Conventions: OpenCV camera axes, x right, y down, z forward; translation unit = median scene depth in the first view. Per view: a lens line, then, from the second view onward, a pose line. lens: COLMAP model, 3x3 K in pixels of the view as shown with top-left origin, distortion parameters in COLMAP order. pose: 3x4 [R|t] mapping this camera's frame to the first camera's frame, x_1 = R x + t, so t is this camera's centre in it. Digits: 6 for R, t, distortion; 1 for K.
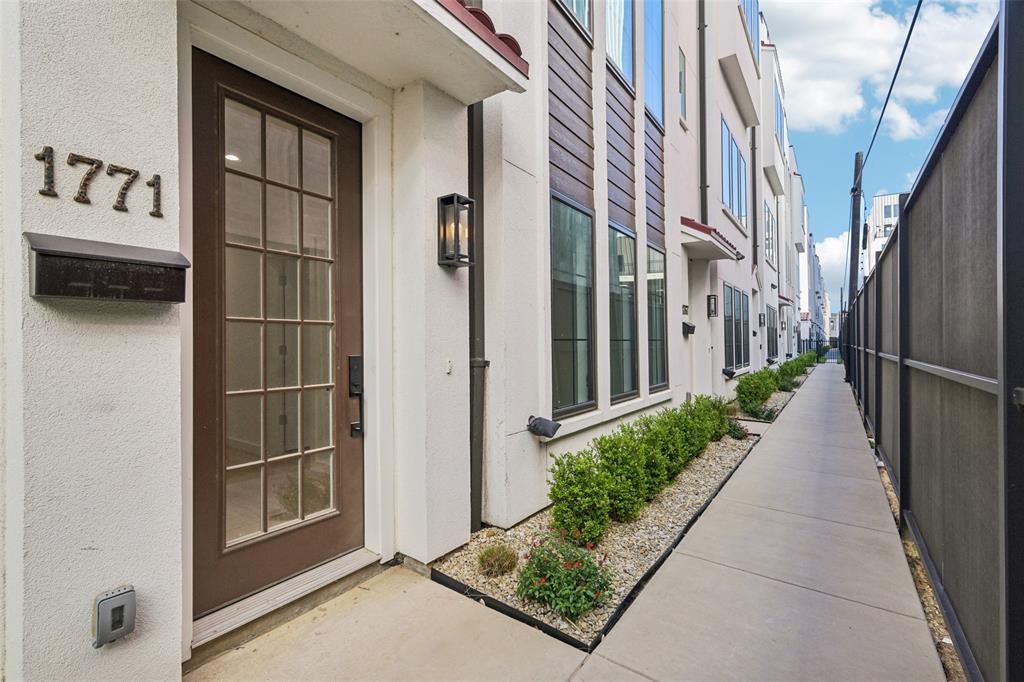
lens RADIAL K [[454.6, 0, 512.0], [0, 454.6, 341.0], [0, 0, 1]] dist [-0.001325, 0.000020]
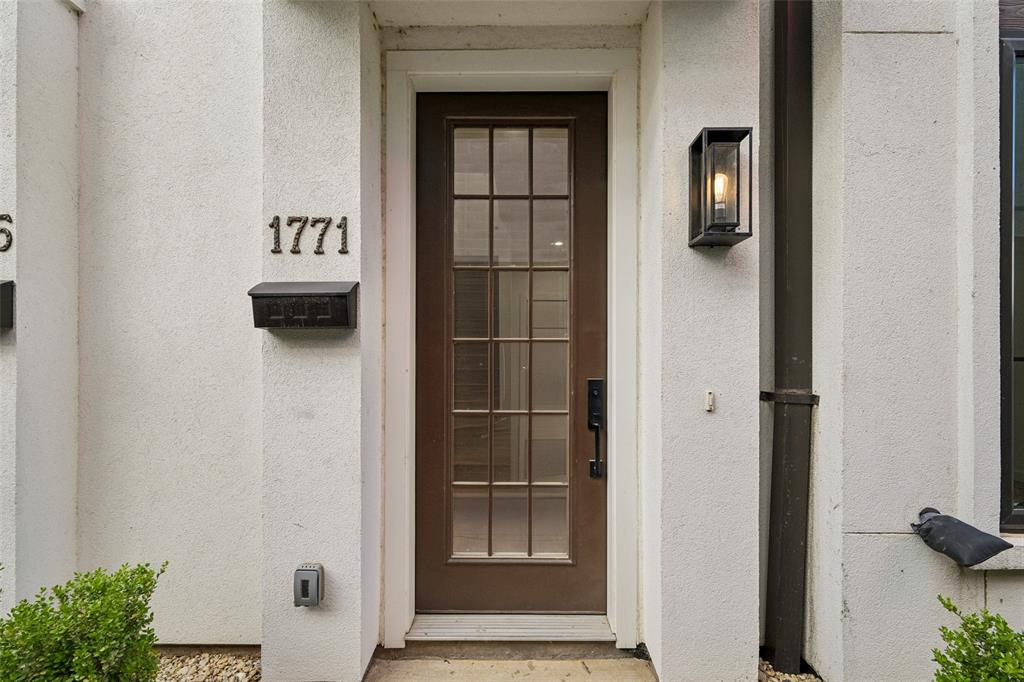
lens RADIAL K [[443.7, 0, 511.7], [0, 443.7, 365.1], [0, 0, 1]] dist [0.003161, -0.006113]
pose [[0.572135, 0.007867, -0.820122, 0.262903], [0.000810, 0.999948, 0.010156, -0.001593], [0.820159, -0.006475, 0.572099, 0.483151]]
